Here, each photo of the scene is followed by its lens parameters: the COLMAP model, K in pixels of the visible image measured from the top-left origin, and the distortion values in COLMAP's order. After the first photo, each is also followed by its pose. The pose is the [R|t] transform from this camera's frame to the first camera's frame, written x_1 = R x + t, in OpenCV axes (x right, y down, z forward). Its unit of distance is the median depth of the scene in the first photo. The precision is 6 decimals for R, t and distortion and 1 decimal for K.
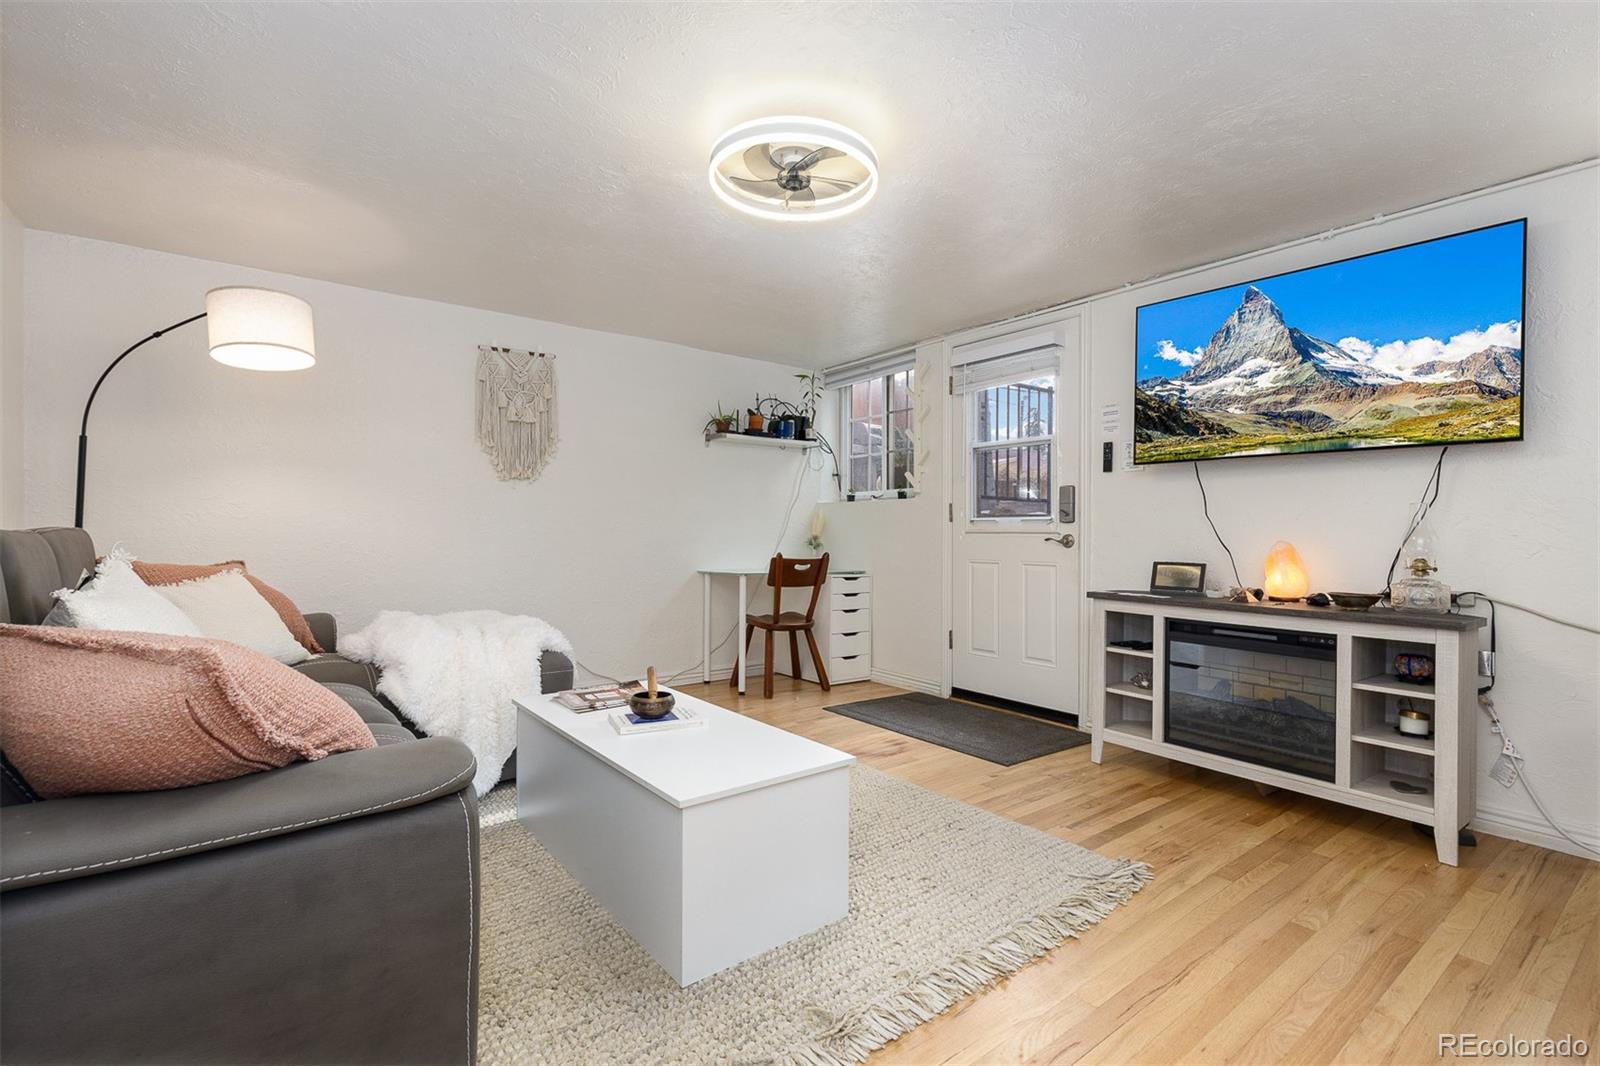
lens RADIAL K [[728.4, 0, 797.3], [0, 728.4, 540.9], [0, 0, 1]] dist [0.009570, -0.001763]
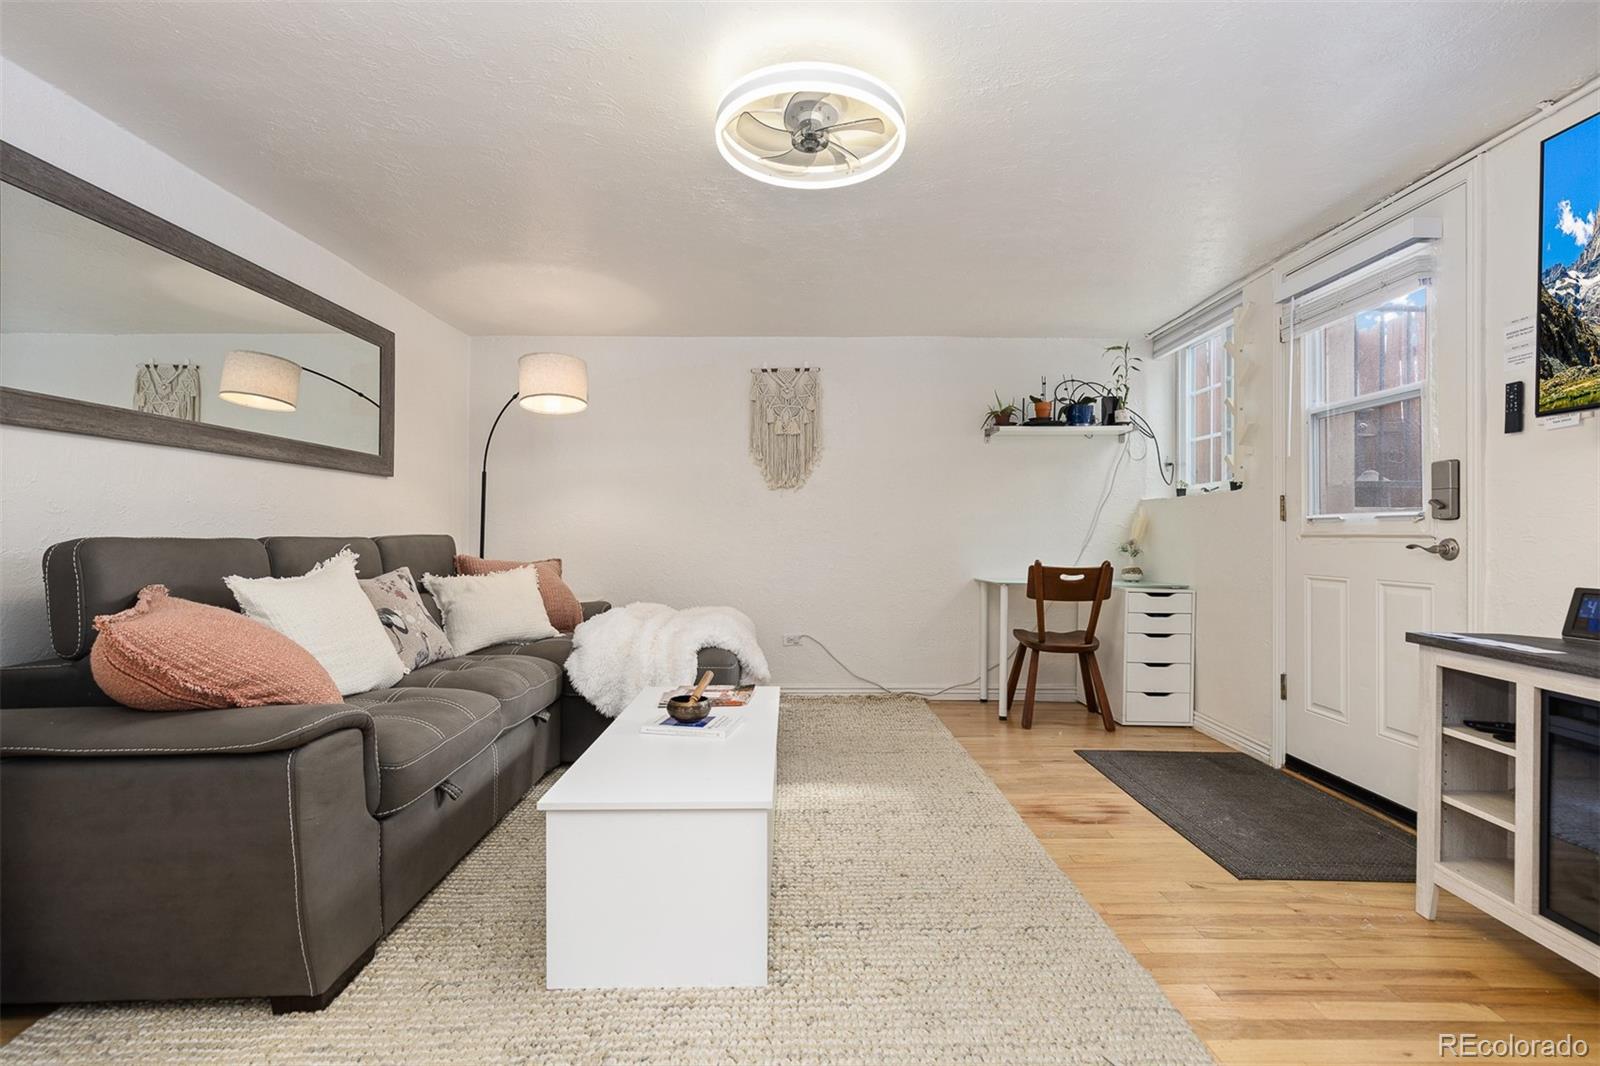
lens RADIAL K [[728.4, 0, 800.1], [0, 728.4, 536.5], [0, 0, 1]] dist [0.009570, -0.001763]
pose [[0.795718, -0.002446, -0.605662, 0.373052], [-0.004031, 0.999948, -0.009334, -0.003320], [0.605653, 0.009869, 0.795667, 0.202985]]
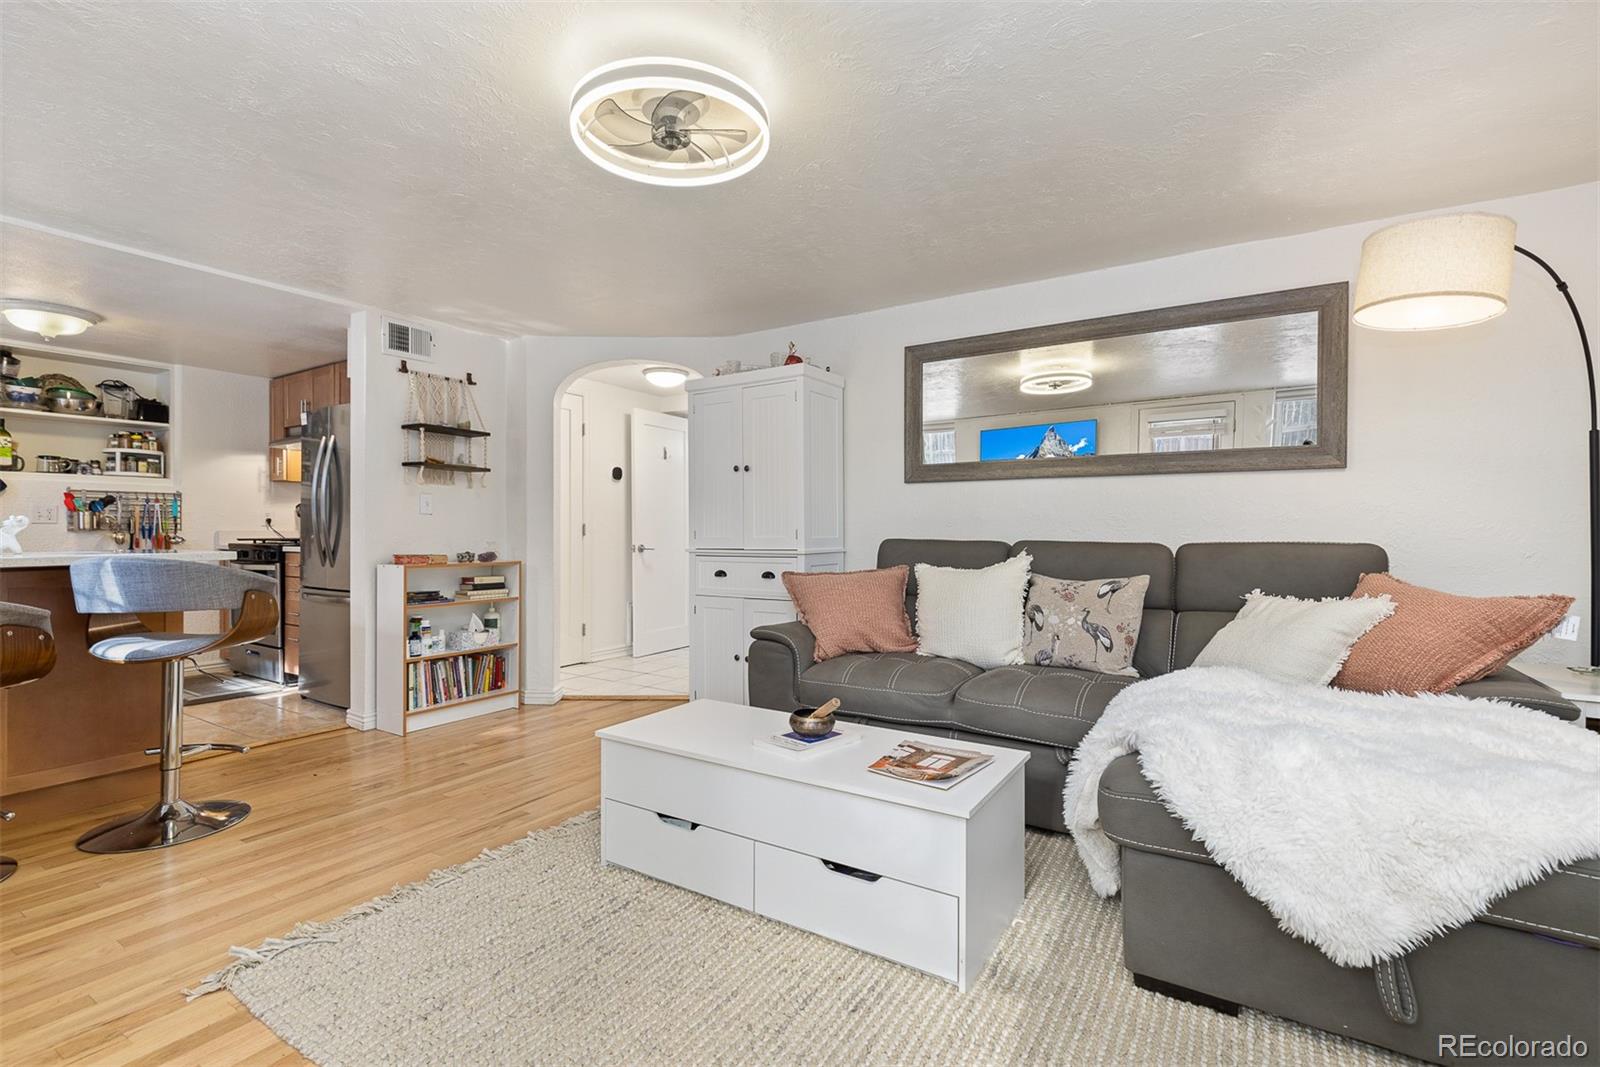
lens RADIAL K [[728.4, 0, 795.2], [0, 728.4, 527.5], [0, 0, 1]] dist [0.009570, -0.001763]
pose [[-0.942812, -0.009589, -0.333186, 0.104243], [-0.013349, 0.999870, 0.009000, -0.030667], [0.333057, 0.012933, -0.942818, 1.328149]]
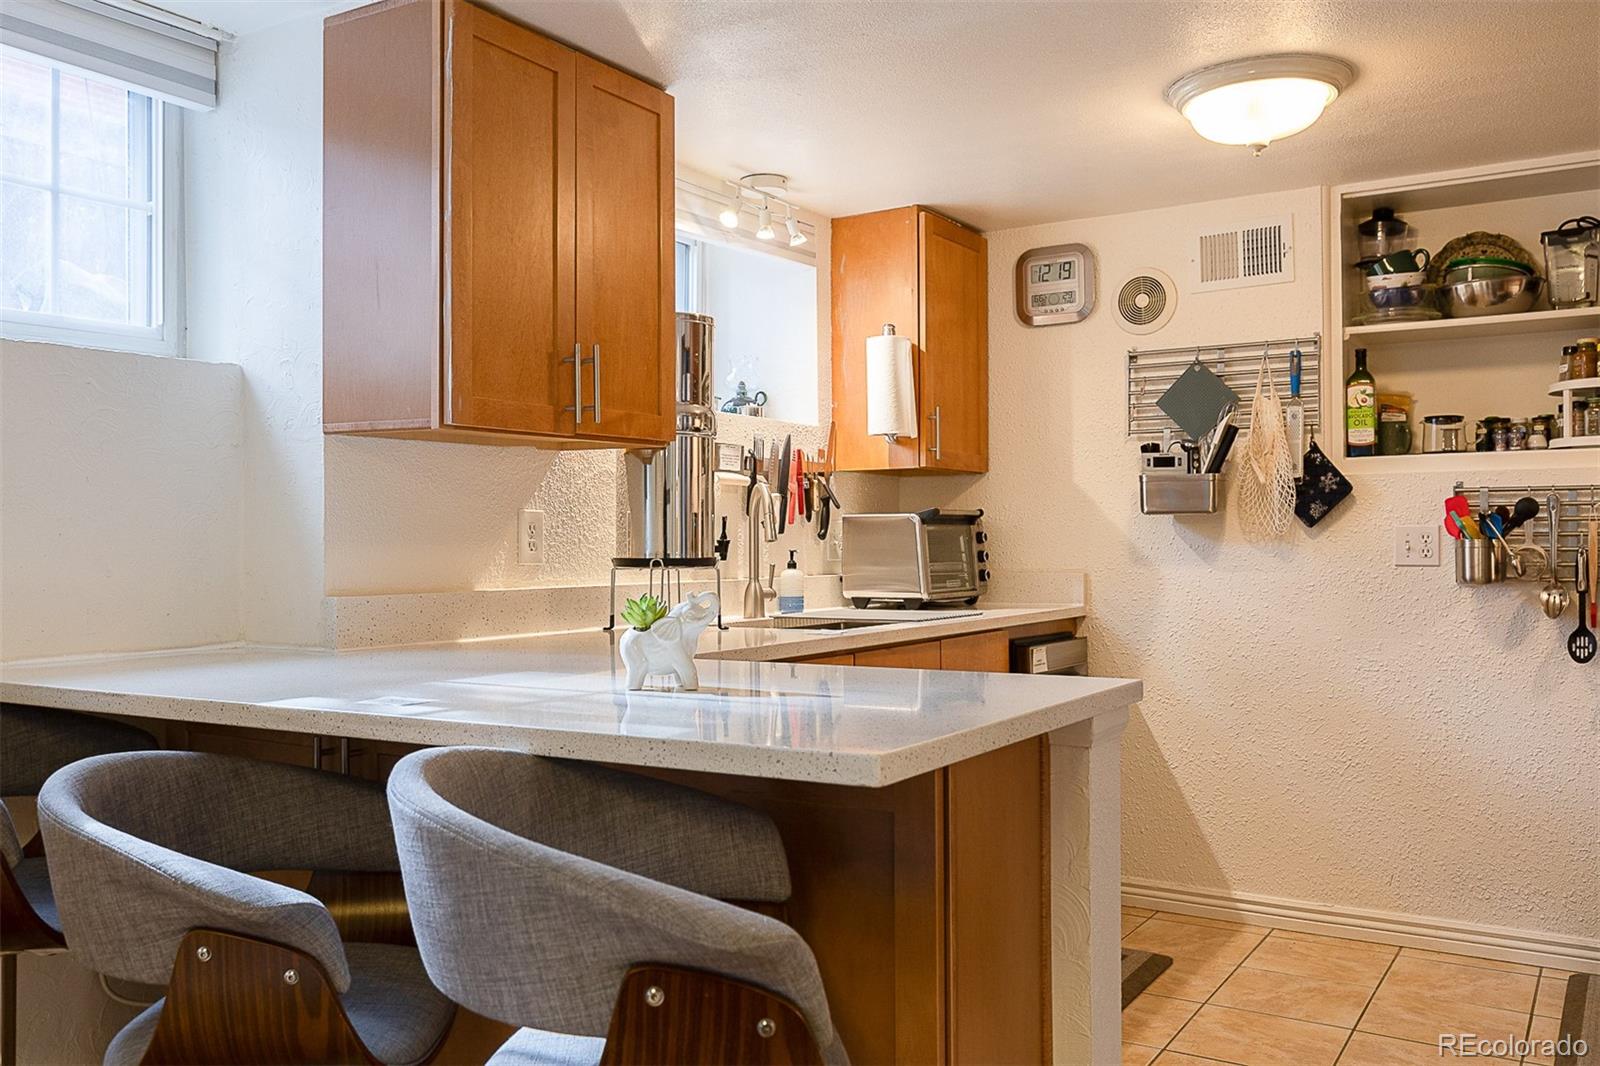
lens RADIAL K [[1349.6, 0, 800.4], [0, 1349.6, 539.0], [0, 0, 1]] dist [0.010950, 0.001353]
pose [[-0.354385, -0.005543, 0.935083, 0.075877], [0.018533, 0.999744, 0.012950, -0.056178], [-0.934916, 0.021919, -0.354192, 0.410083]]
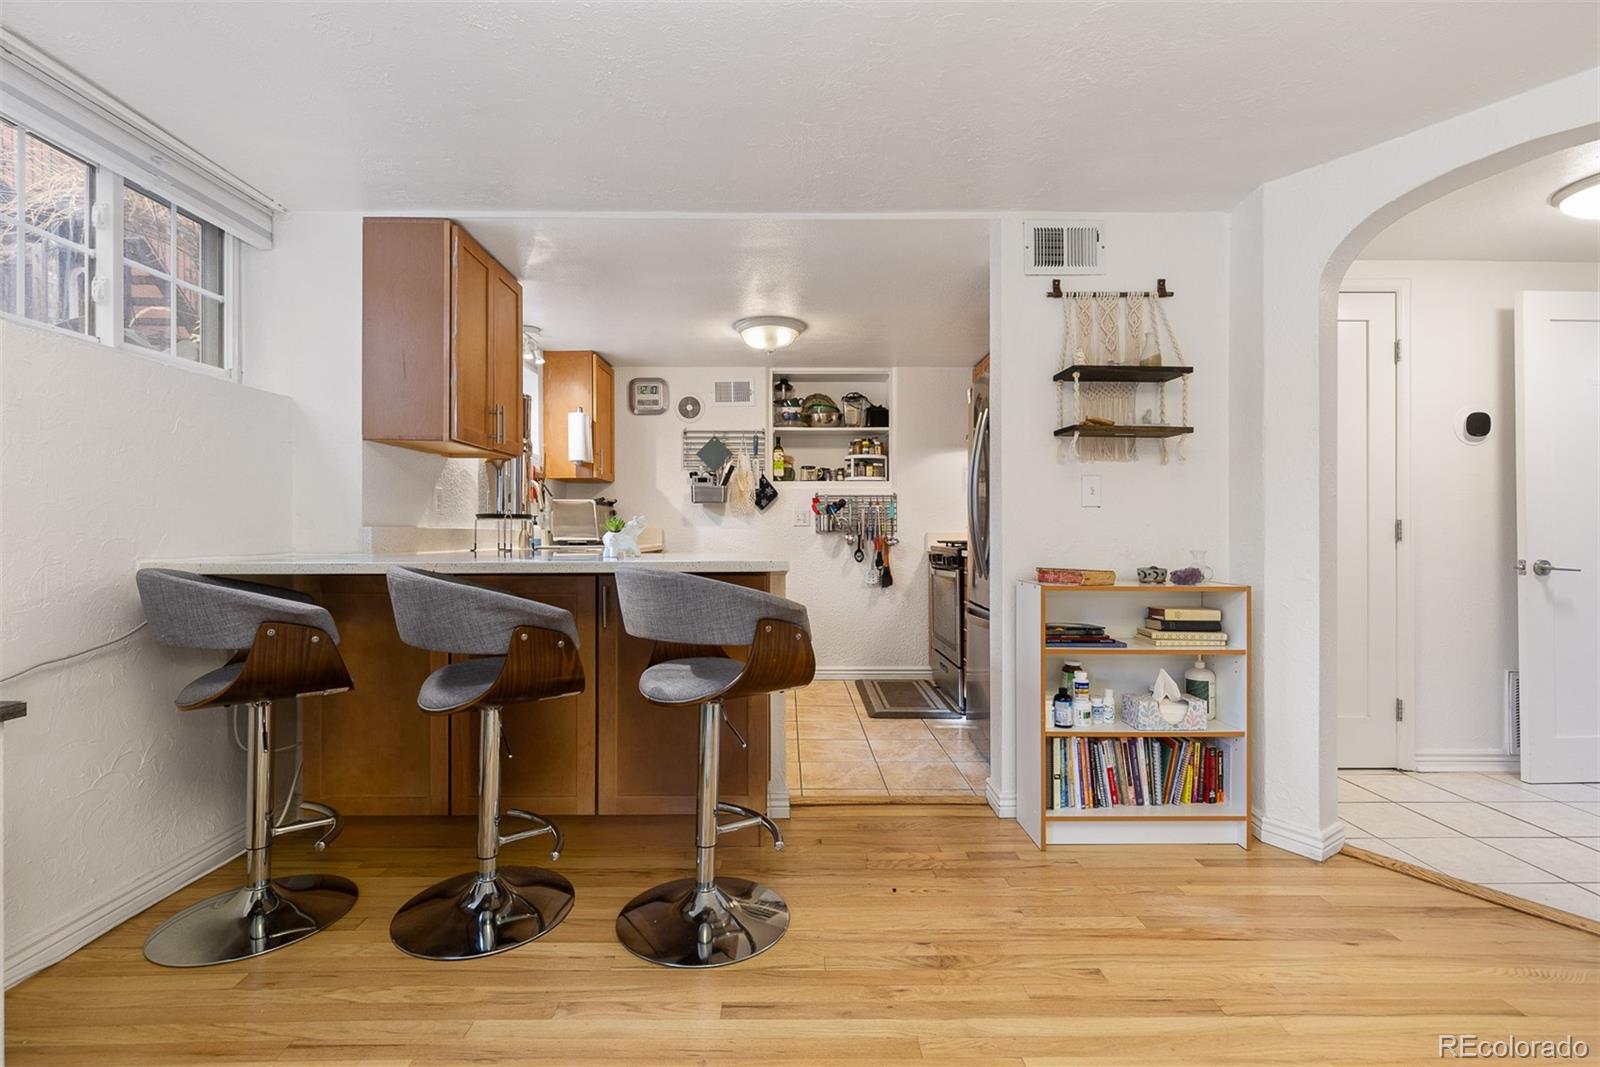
lens RADIAL K [[728.4, 0, 794.1], [0, 728.4, 529.6], [0, 0, 1]] dist [0.009570, -0.001763]
pose [[-0.797259, -0.006237, 0.603606, 0.051284], [0.003112, 0.999891, 0.014443, -0.021052], [-0.603630, 0.013393, -0.797152, 0.766659]]
